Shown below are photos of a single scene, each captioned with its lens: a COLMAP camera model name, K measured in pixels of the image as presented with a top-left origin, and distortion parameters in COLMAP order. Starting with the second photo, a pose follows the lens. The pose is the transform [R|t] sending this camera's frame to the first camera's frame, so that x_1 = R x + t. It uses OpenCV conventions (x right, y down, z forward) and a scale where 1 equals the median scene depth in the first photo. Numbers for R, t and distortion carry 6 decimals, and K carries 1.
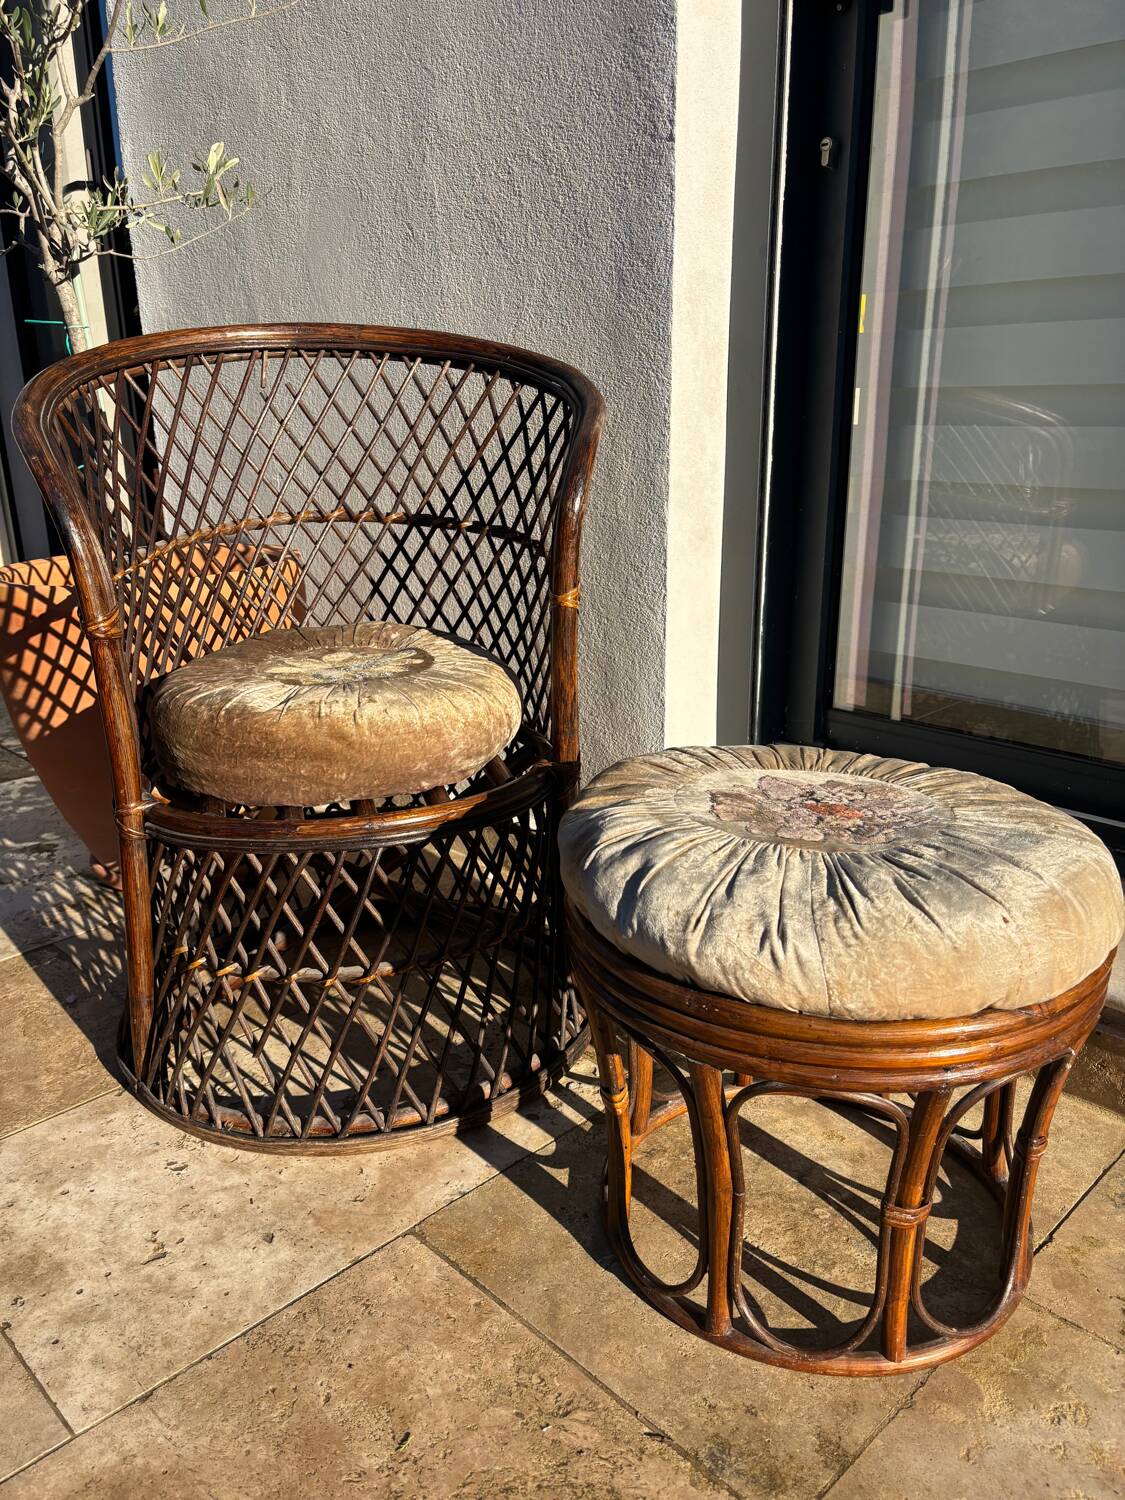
lens RADIAL K [[1154.7, 0, 569.8], [0, 1154.7, 752.4], [0, 0, 1]] dist [0.053903, -0.072439]
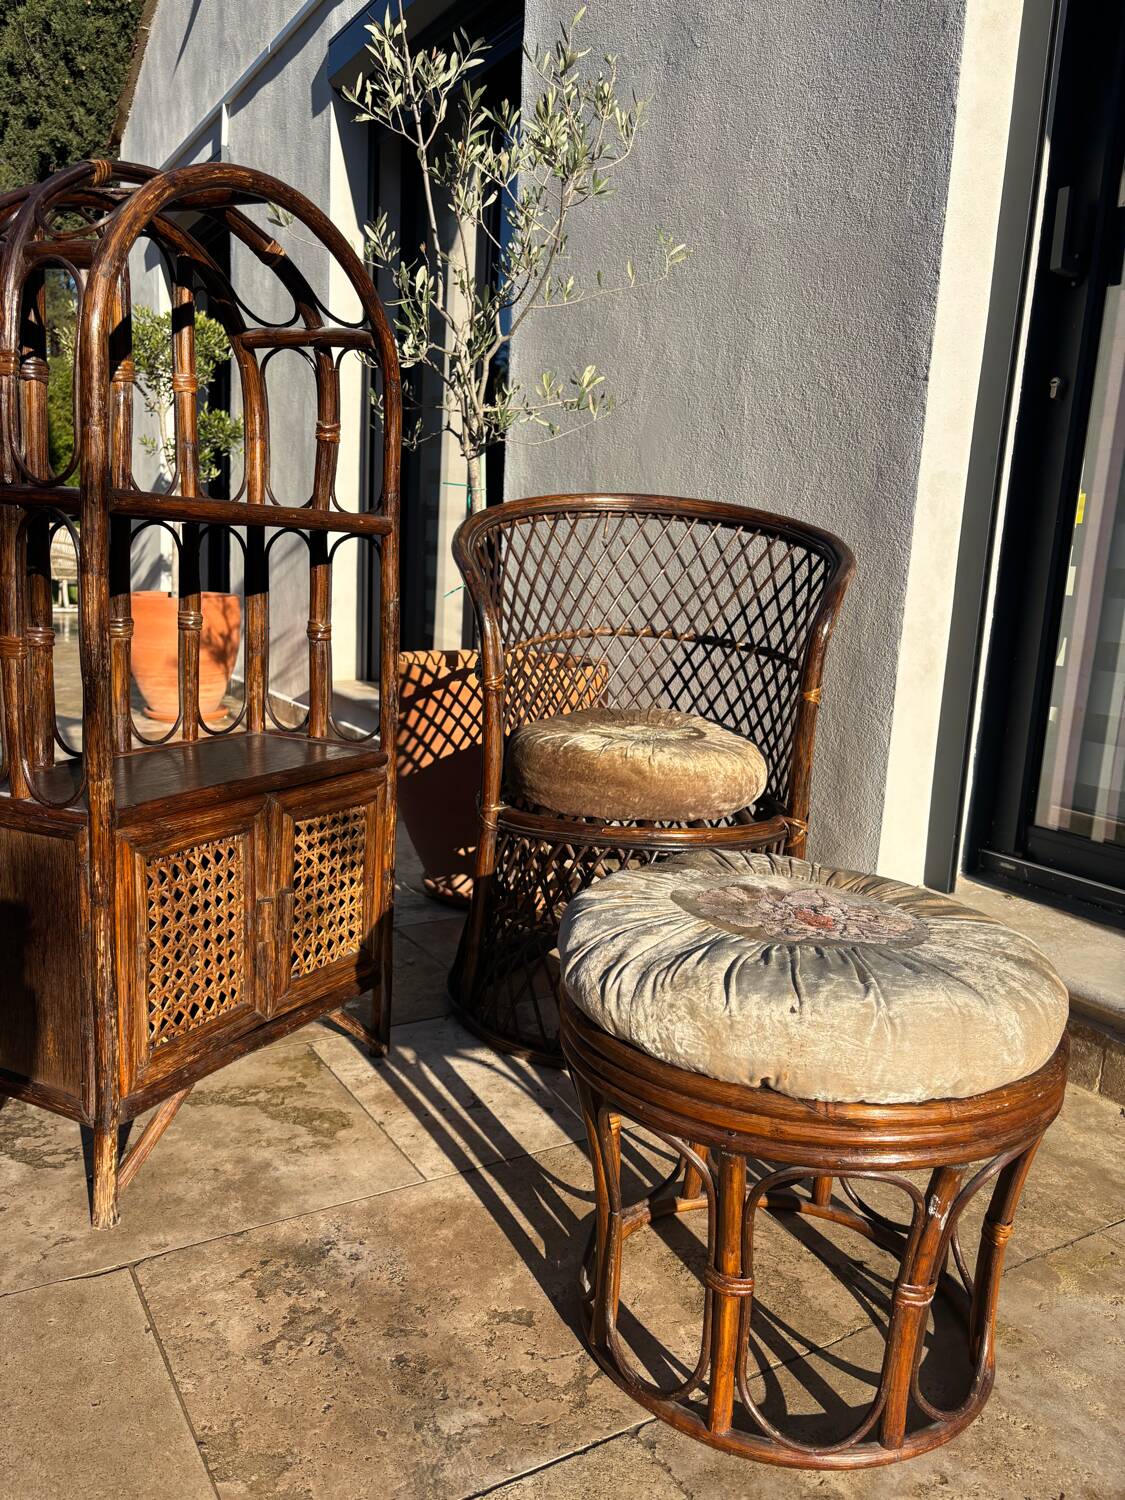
lens RADIAL K [[1154.7, 0, 547.0], [0, 1154.7, 759.3], [0, 0, 1]] dist [0.053903, -0.072439]
pose [[0.967042, 0.103783, -0.232505, 0.018898], [-0.132549, 0.984863, -0.111691, 0.113271], [0.217394, 0.138829, 0.966161, -0.322327]]
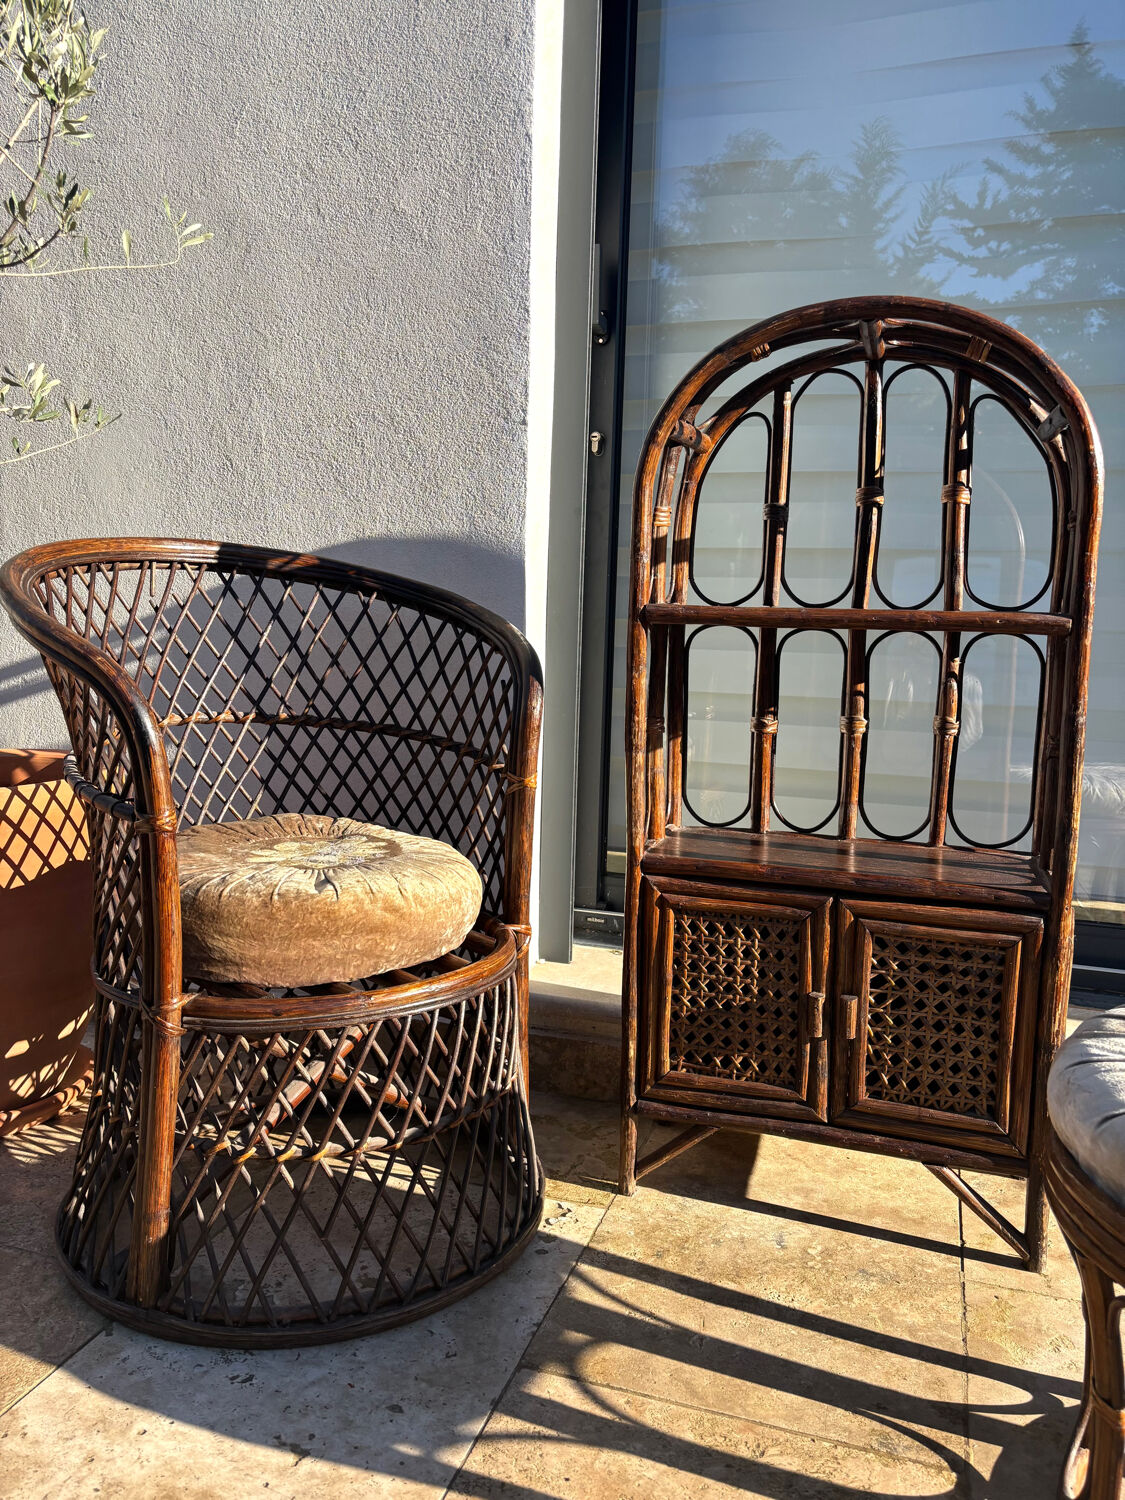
lens RADIAL K [[1154.7, 0, 565.4], [0, 1154.7, 757.0], [0, 0, 1]] dist [0.053903, -0.072439]
pose [[0.886113, -0.016062, 0.463191, -0.430253], [0.099048, 0.982873, -0.155401, 0.023357], [-0.452762, 0.183581, 0.872528, -0.040404]]
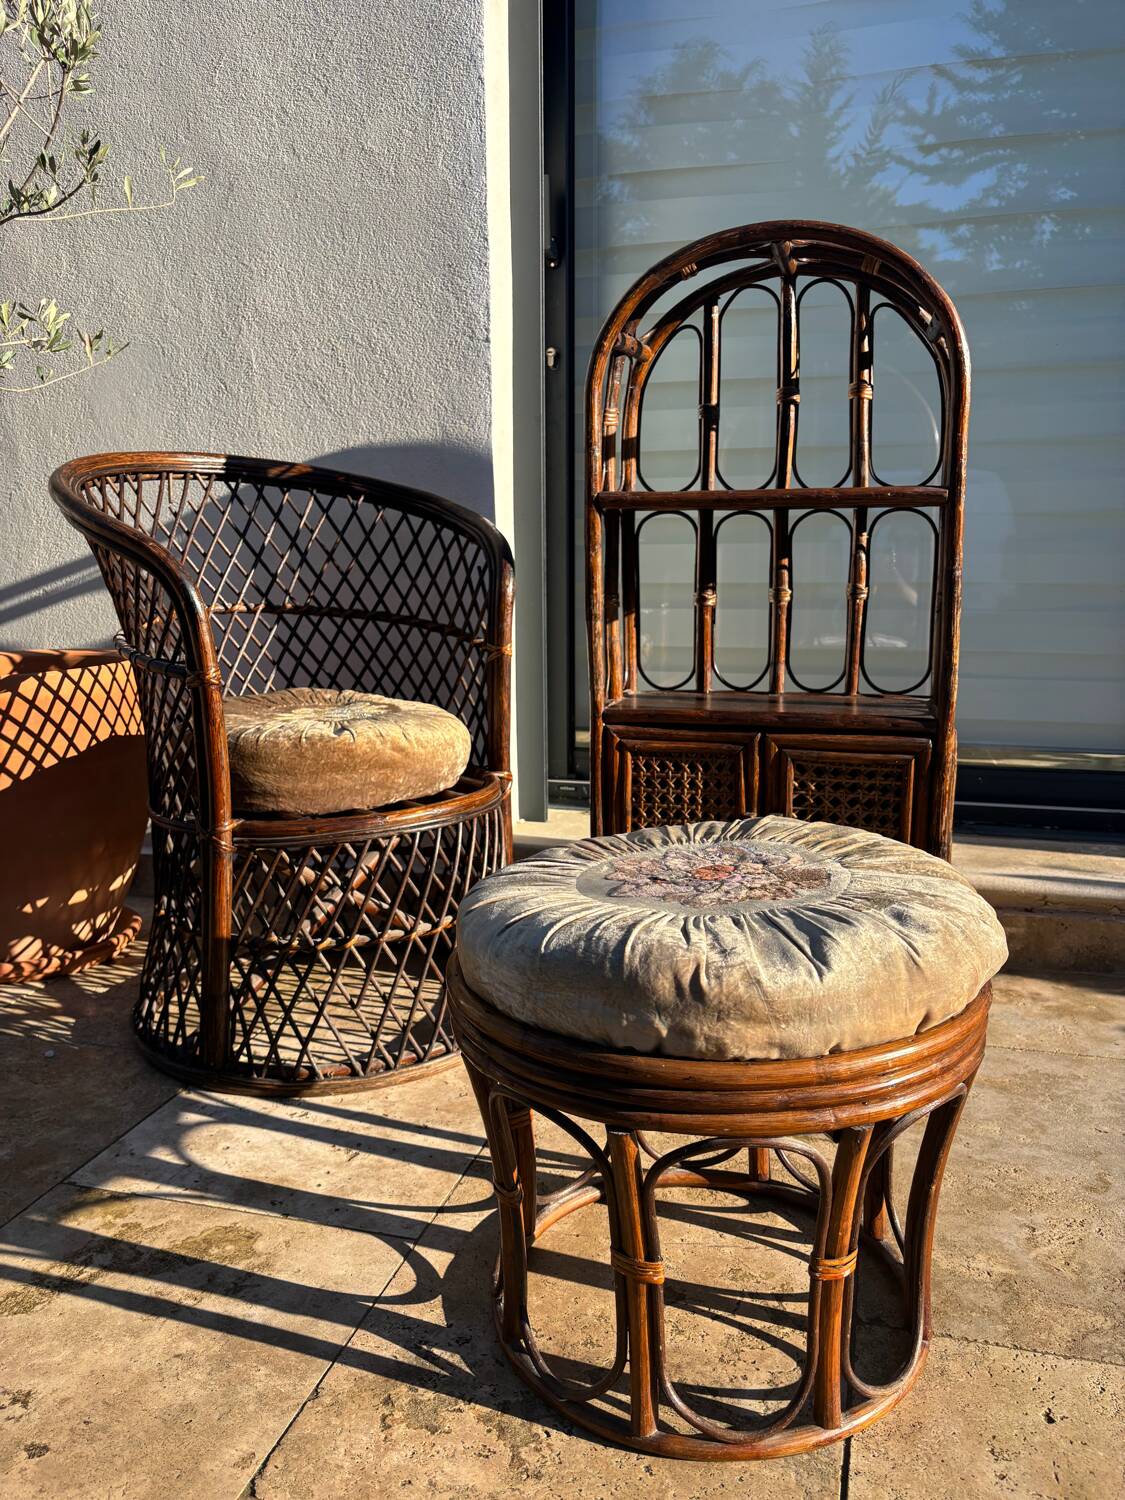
lens RADIAL K [[1154.7, 0, 563.5], [0, 1154.7, 760.1], [0, 0, 1]] dist [0.053903, -0.072439]
pose [[0.872268, -0.077511, 0.482847, -0.521814], [0.138877, 0.985970, -0.092606, 0.113730], [-0.468895, 0.147834, 0.870794, -0.187988]]
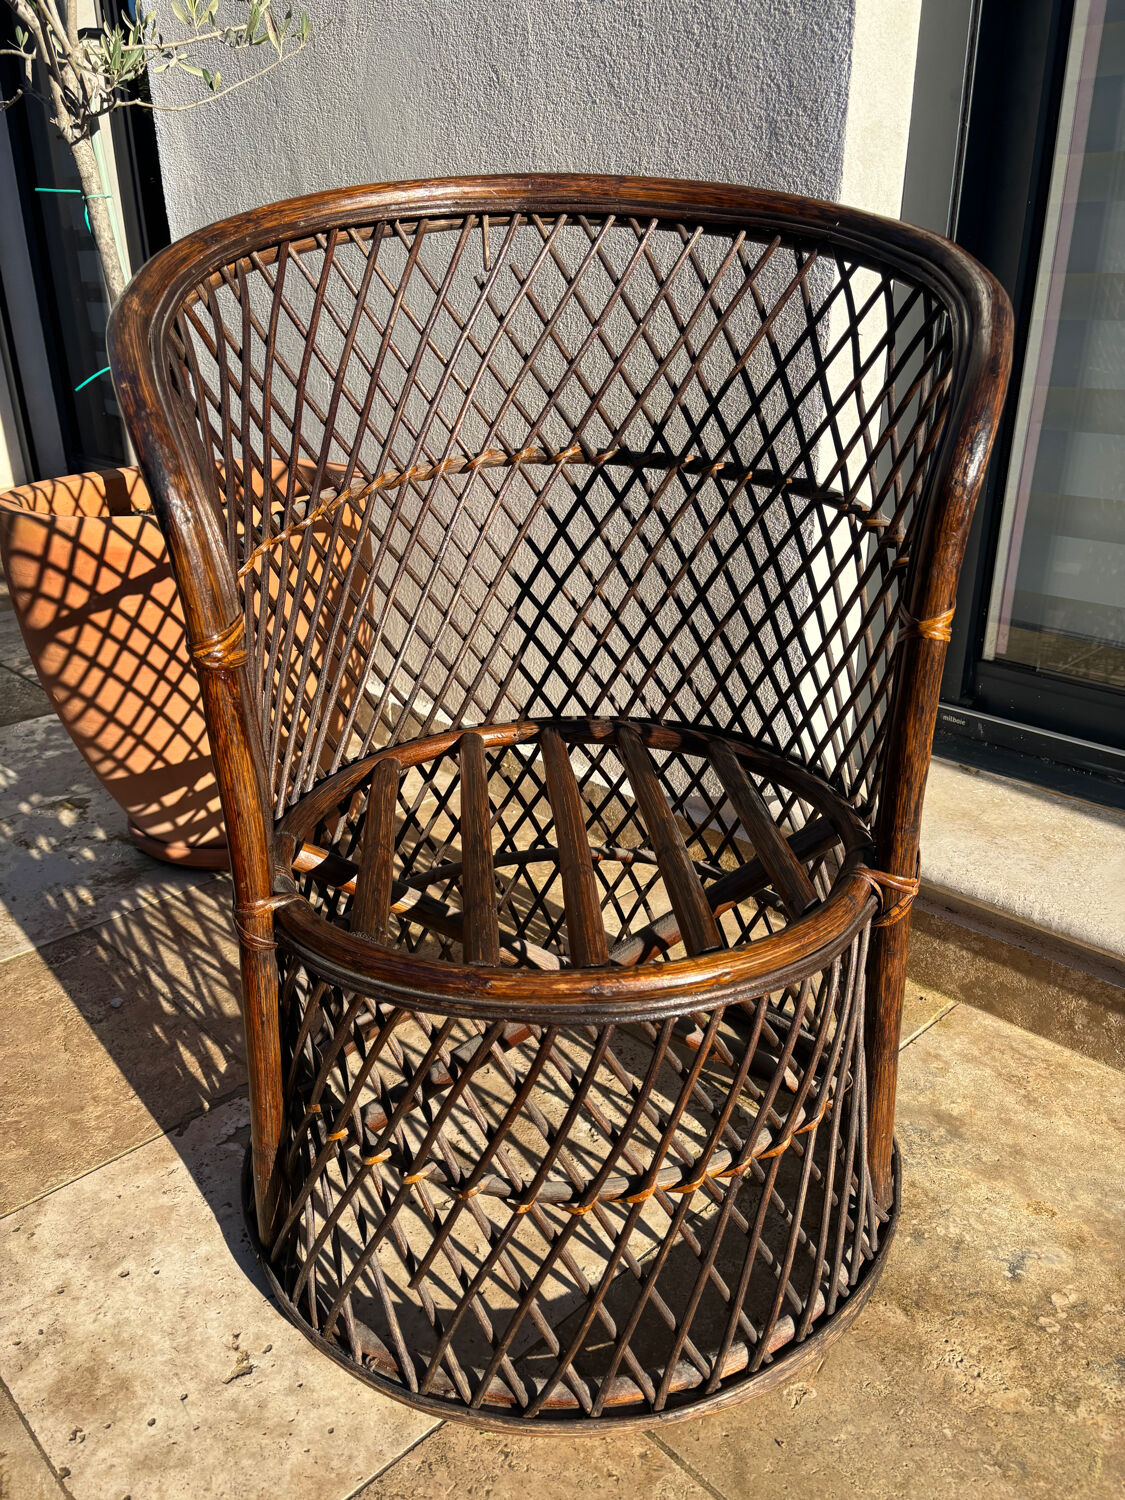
lens RADIAL K [[1154.7, 0, 576.8], [0, 1154.7, 735.2], [0, 0, 1]] dist [0.053903, -0.072439]
pose [[0.984048, 0.072856, -0.162298, -0.070368], [-0.058978, 0.994306, 0.088750, -0.099696], [0.167840, -0.077762, 0.982742, 0.296411]]
